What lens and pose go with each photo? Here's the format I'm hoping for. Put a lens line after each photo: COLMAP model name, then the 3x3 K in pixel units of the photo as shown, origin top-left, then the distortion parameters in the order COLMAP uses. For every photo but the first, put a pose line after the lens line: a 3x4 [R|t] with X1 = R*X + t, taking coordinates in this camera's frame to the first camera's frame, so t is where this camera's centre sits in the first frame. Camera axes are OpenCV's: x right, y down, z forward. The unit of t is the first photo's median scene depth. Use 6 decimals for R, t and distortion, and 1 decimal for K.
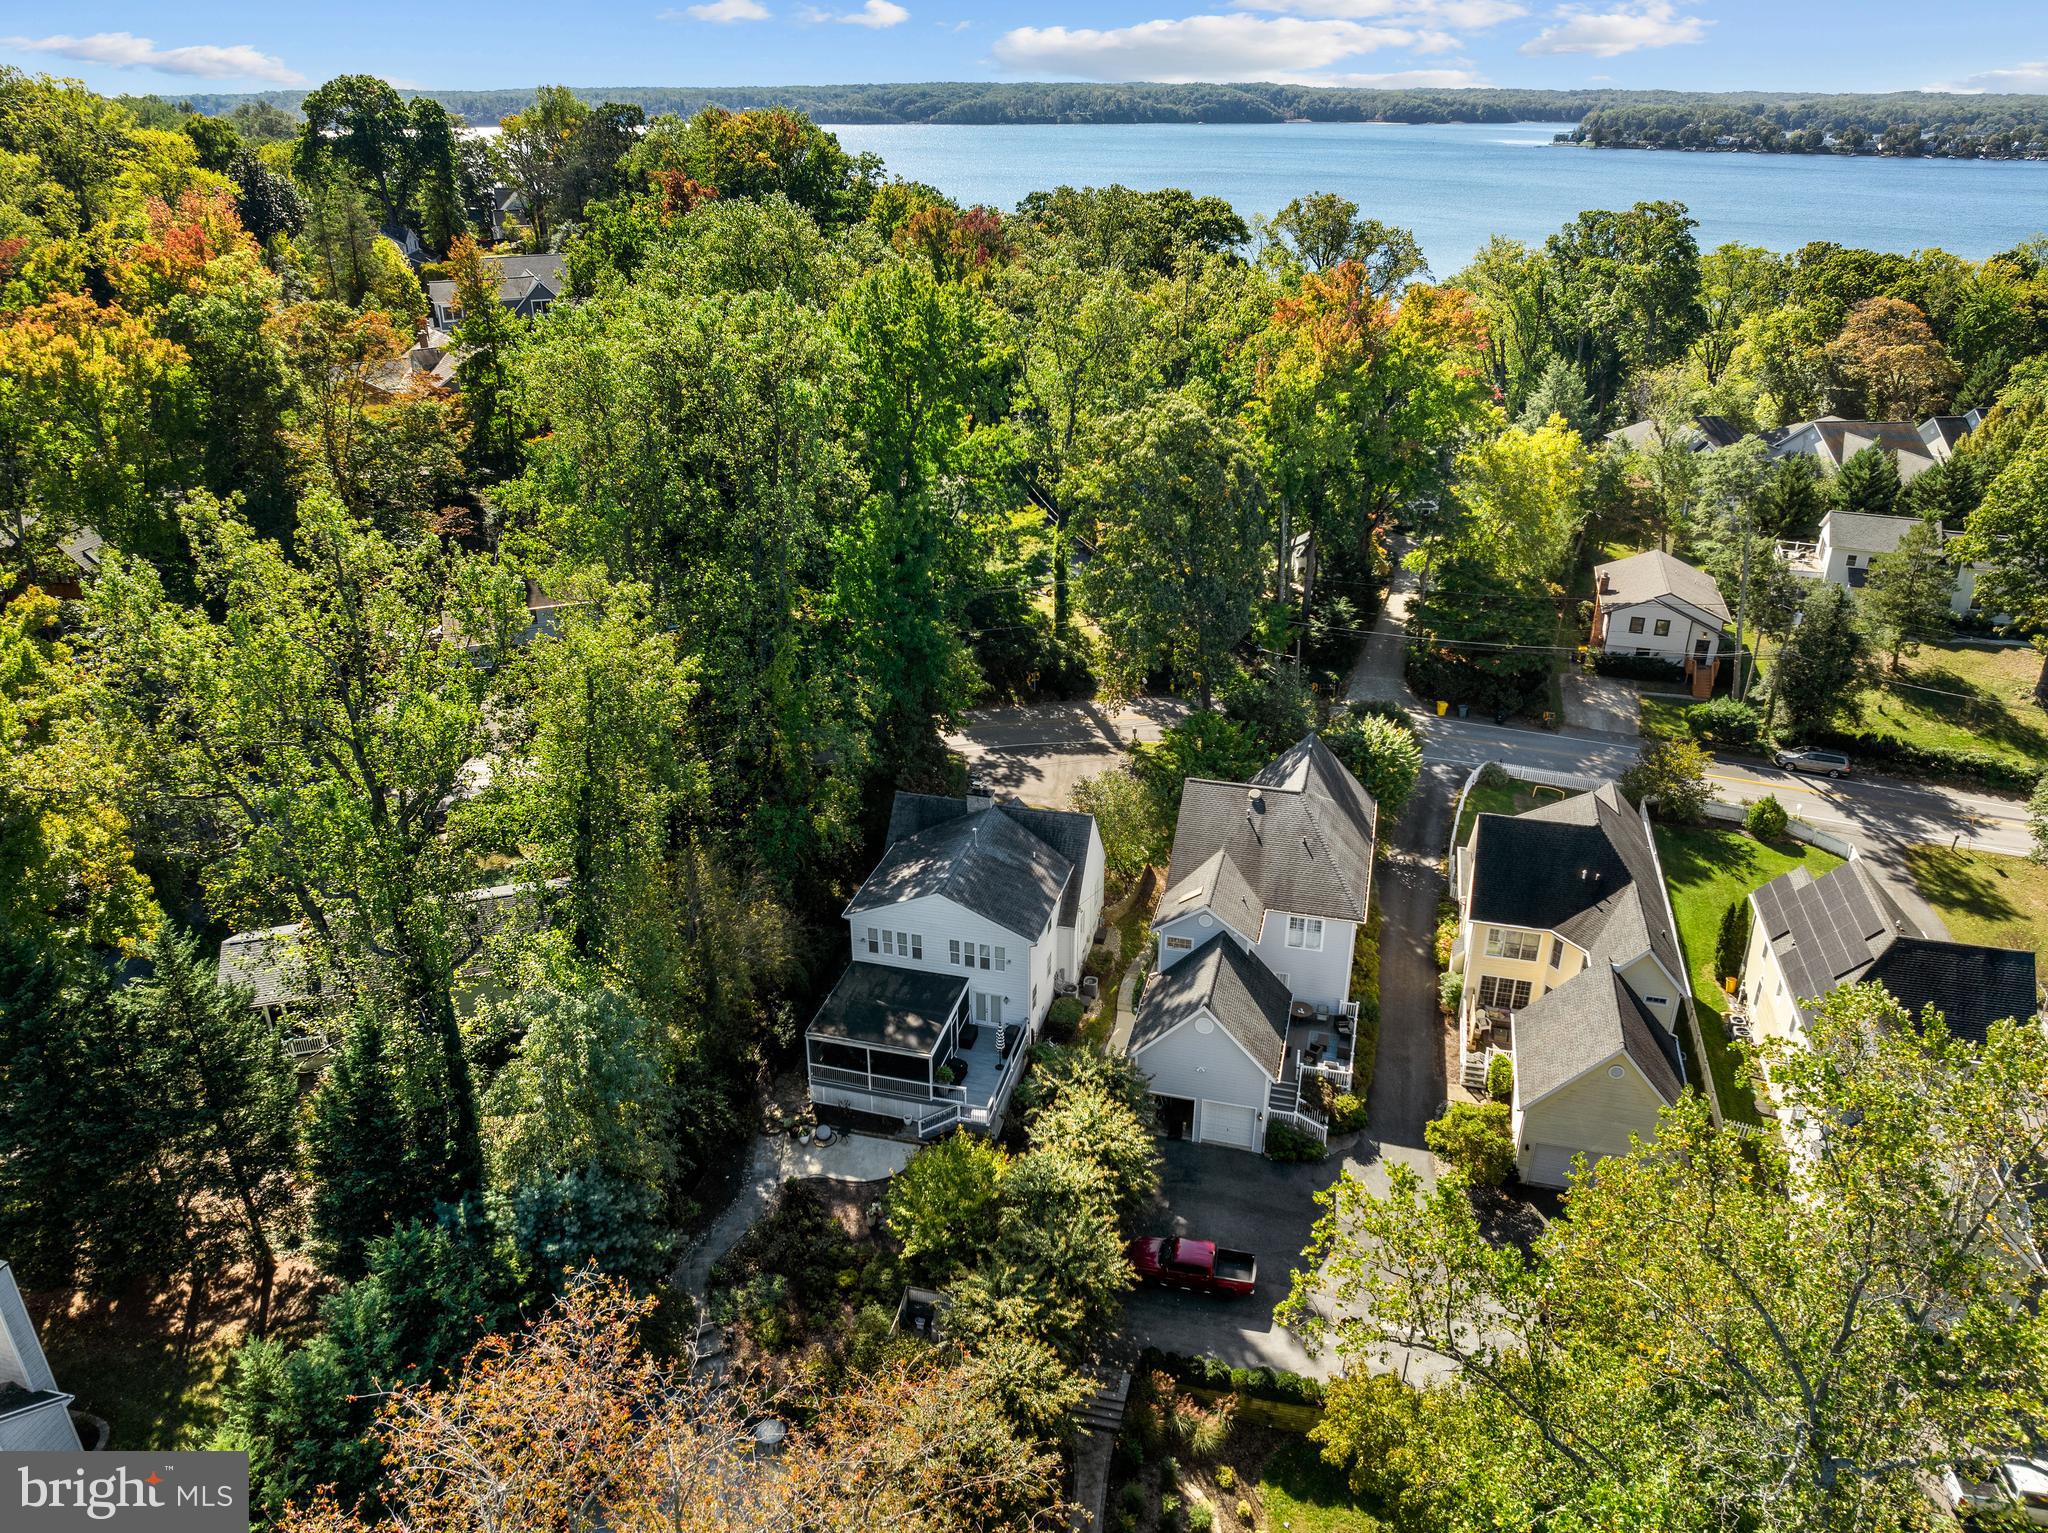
lens RADIAL K [[1458.6, 0, 1024.0], [0, 1458.6, 766.5], [0, 0, 1]] dist [-0.037704, -0.005403]
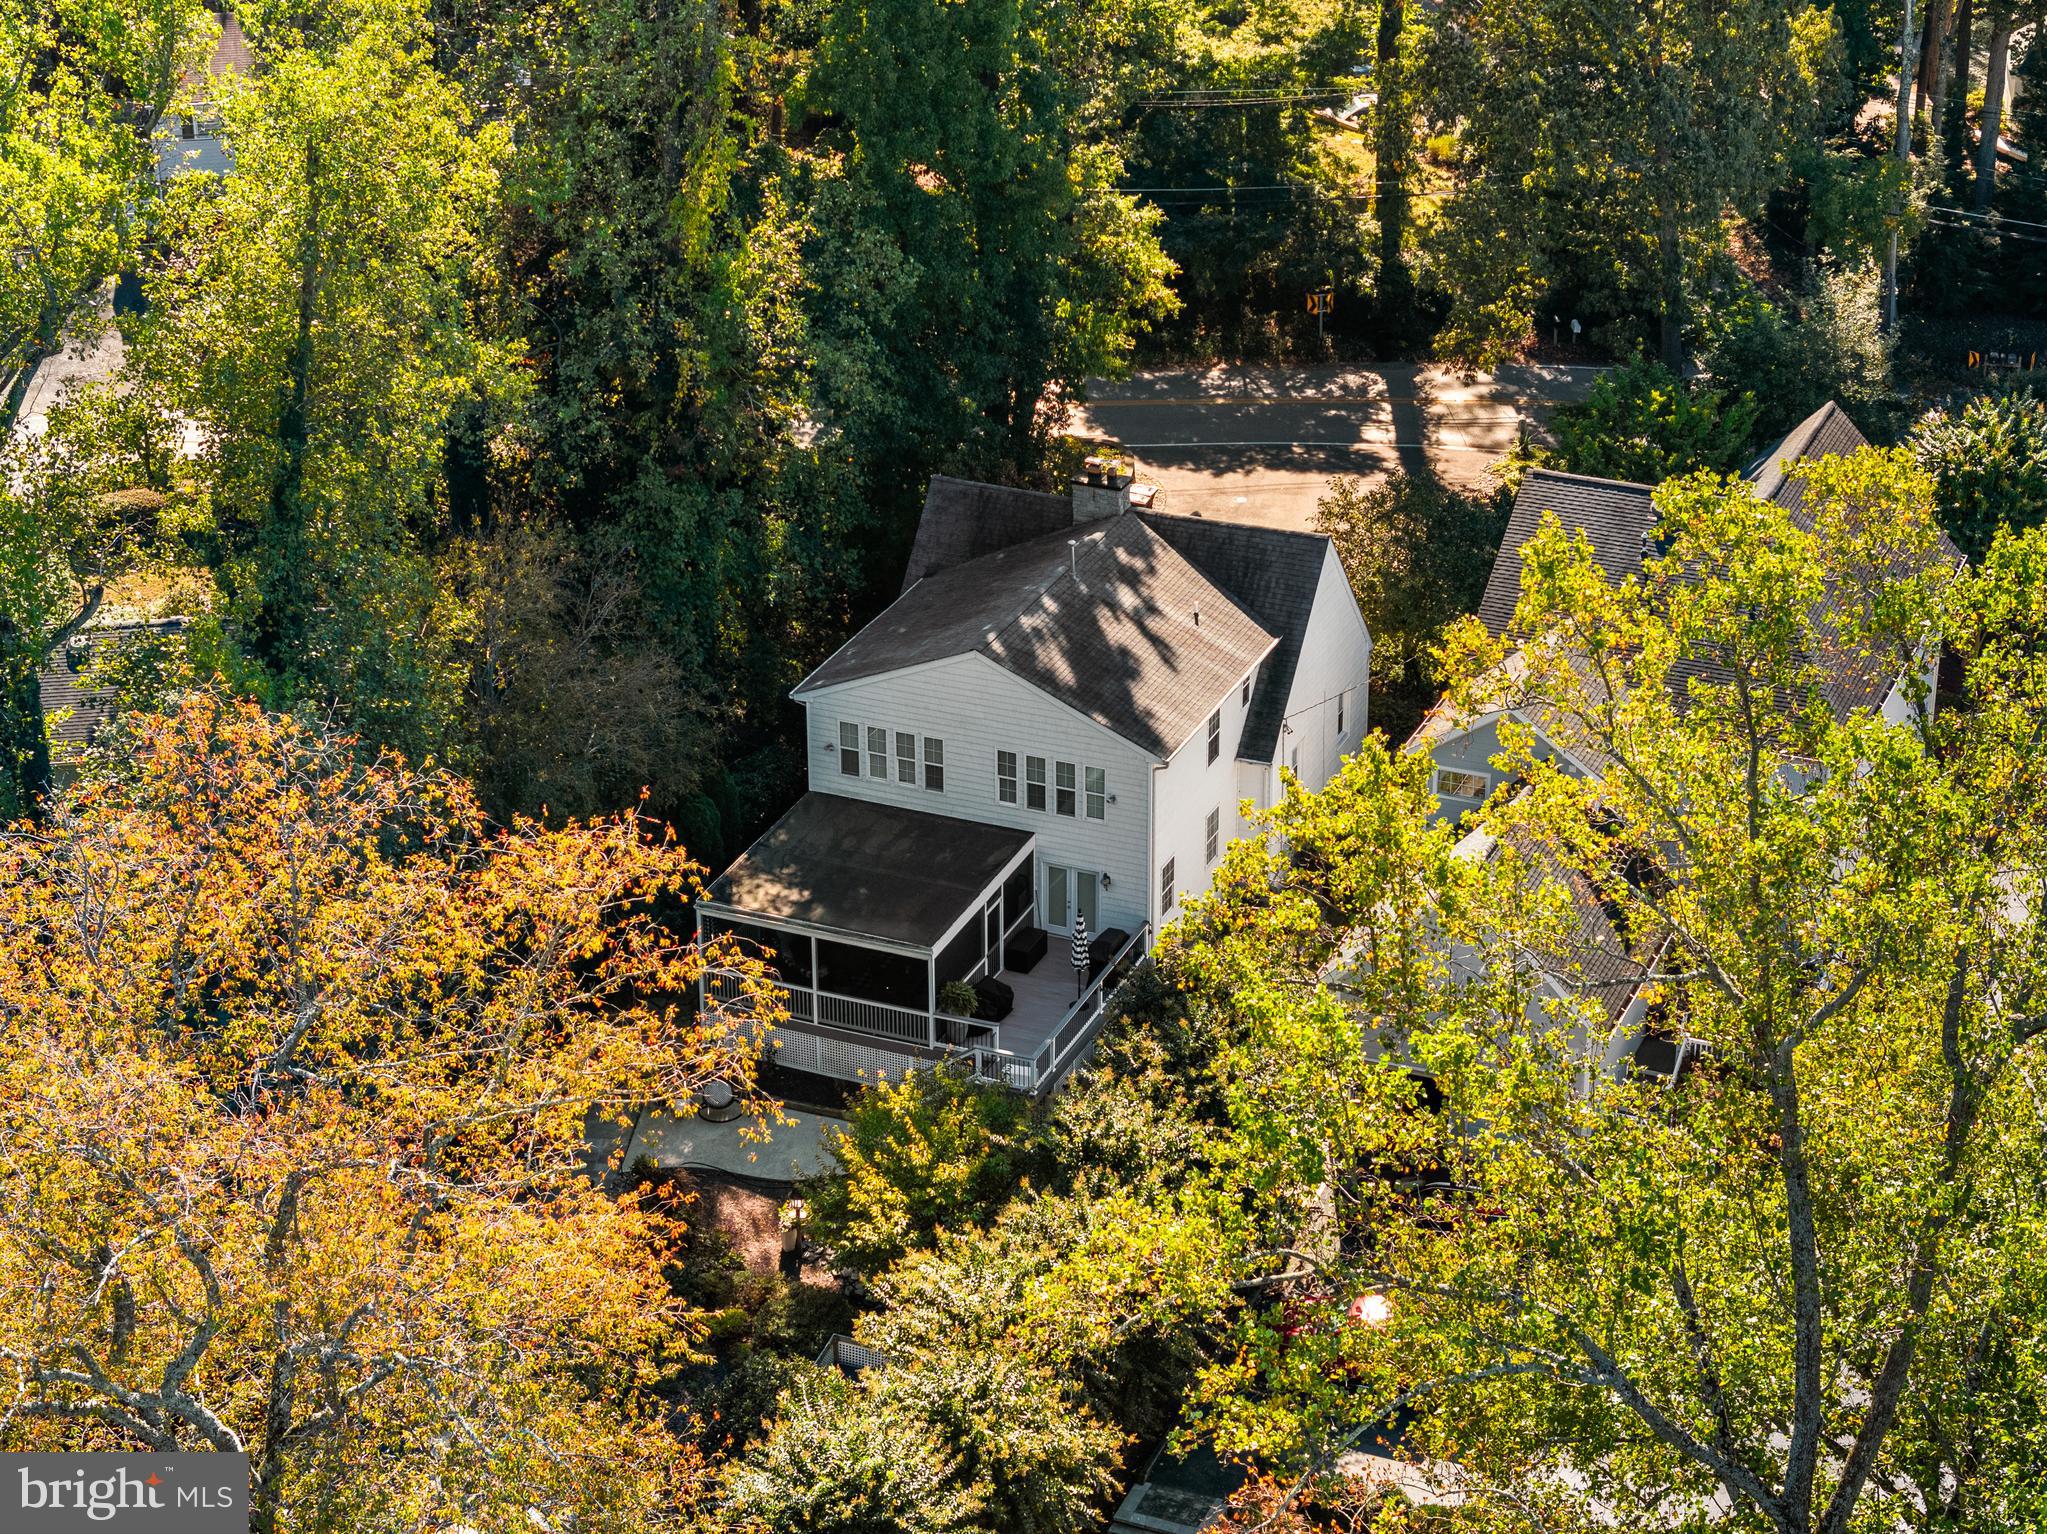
lens RADIAL K [[4122.9, 0, 1023.5], [0, 4122.9, 767.0], [0, 0, 1]] dist [-0.050251, -0.009561]
pose [[0.989418, 0.055680, -0.133985, 0.145311], [-0.054682, 0.998442, 0.011114, 0.107450], [0.134395, -0.003670, 0.990921, -0.390504]]
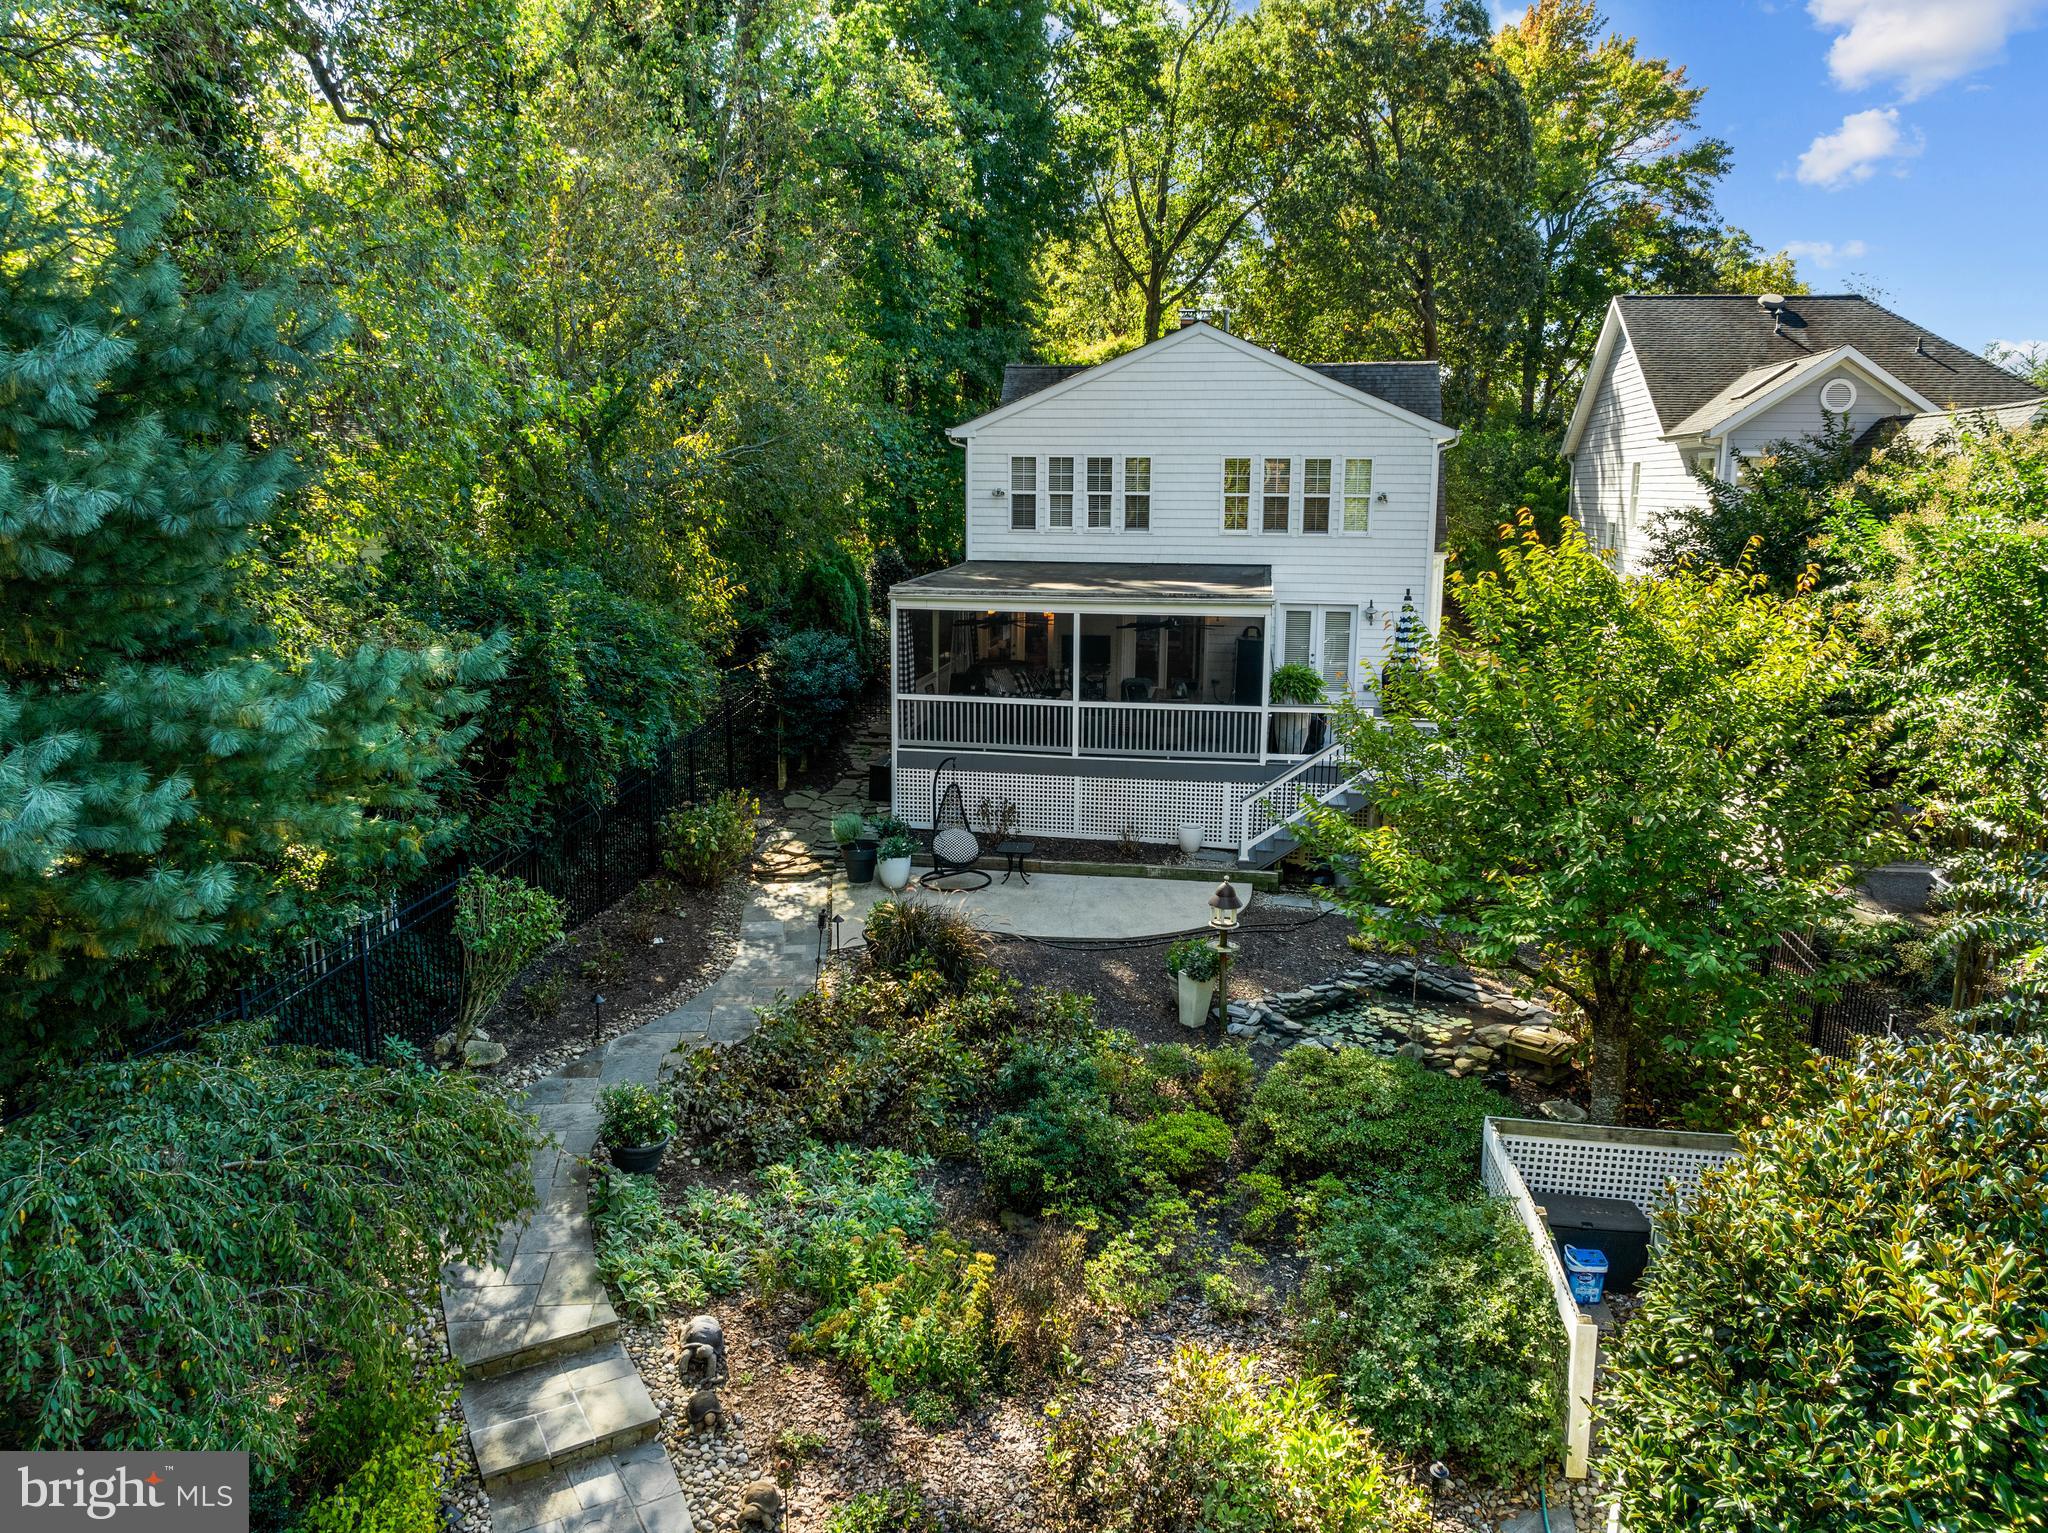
lens RADIAL K [[1458.6, 0, 1024.0], [0, 1458.6, 766.5], [0, 0, 1]] dist [-0.037704, -0.005403]
pose [[0.996017, -0.016332, 0.087651, -0.141171], [0.037584, 0.968377, -0.246643, 0.294399], [-0.080851, 0.248955, 0.965135, 0.634588]]
